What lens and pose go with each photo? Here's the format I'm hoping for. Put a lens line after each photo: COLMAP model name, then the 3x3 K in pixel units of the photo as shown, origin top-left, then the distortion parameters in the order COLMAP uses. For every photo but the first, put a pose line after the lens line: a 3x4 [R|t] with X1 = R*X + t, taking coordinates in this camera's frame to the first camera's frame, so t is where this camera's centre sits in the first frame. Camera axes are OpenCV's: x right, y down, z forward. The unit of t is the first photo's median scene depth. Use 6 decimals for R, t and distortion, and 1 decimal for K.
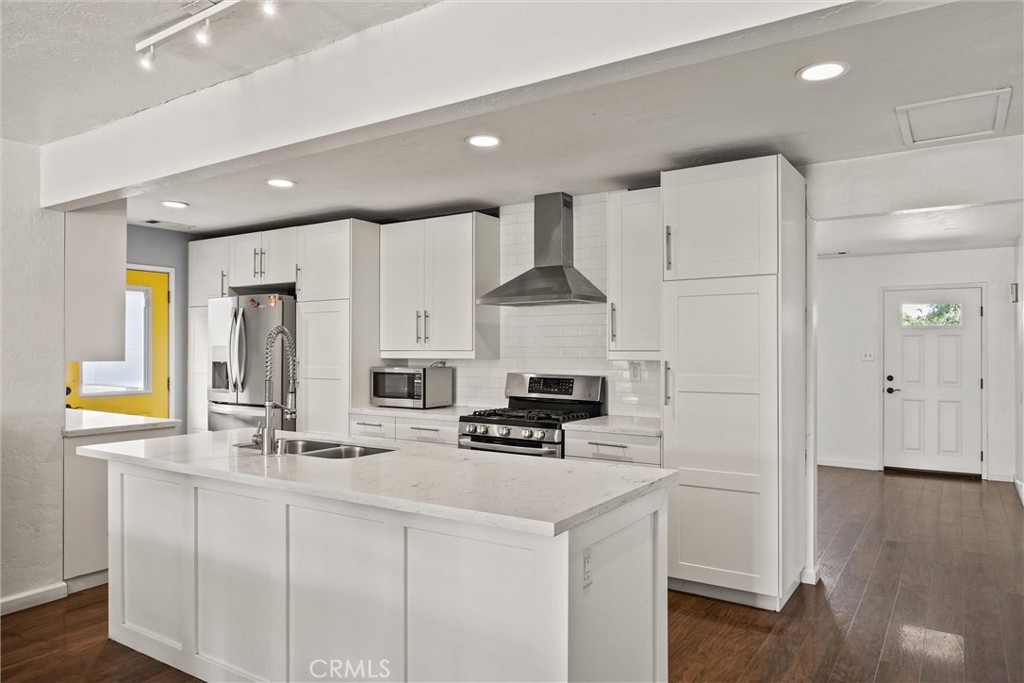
lens RADIAL K [[694.3, 0, 513.2], [0, 694.3, 344.1], [0, 0, 1]] dist [-0.006557, -0.003314]
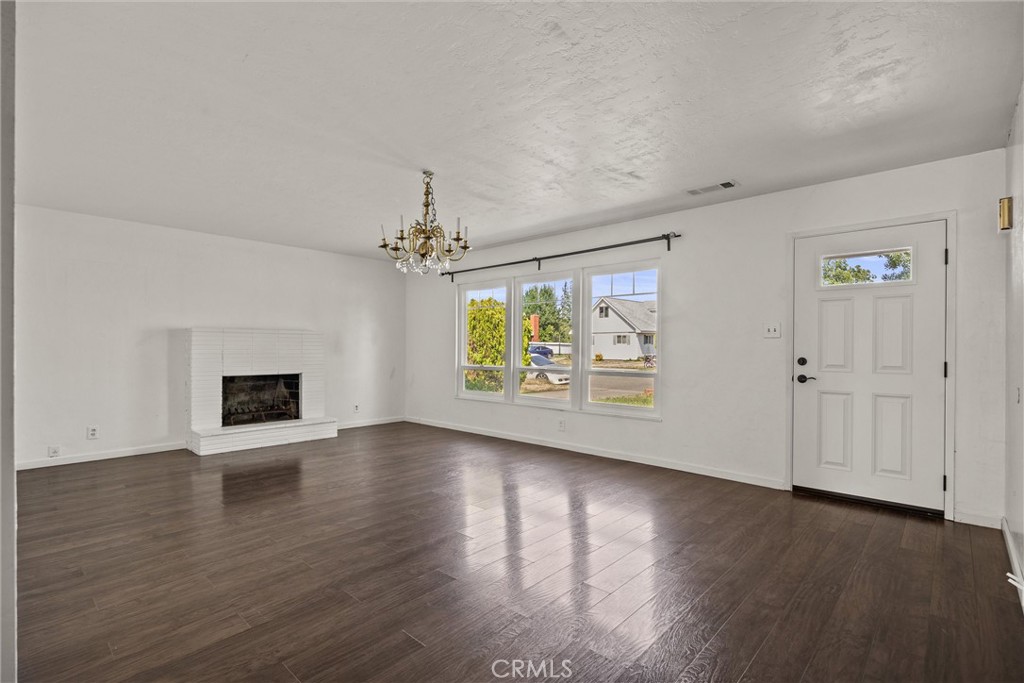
lens RADIAL K [[480.9, 0, 518.4], [0, 480.9, 350.2], [0, 0, 1]] dist [-0.008359, -0.000655]
pose [[0.985251, 0.007431, -0.170954, 0.506752], [-0.006712, 0.999966, 0.004786, 0.055405], [0.170984, -0.003568, 0.985267, 0.694136]]
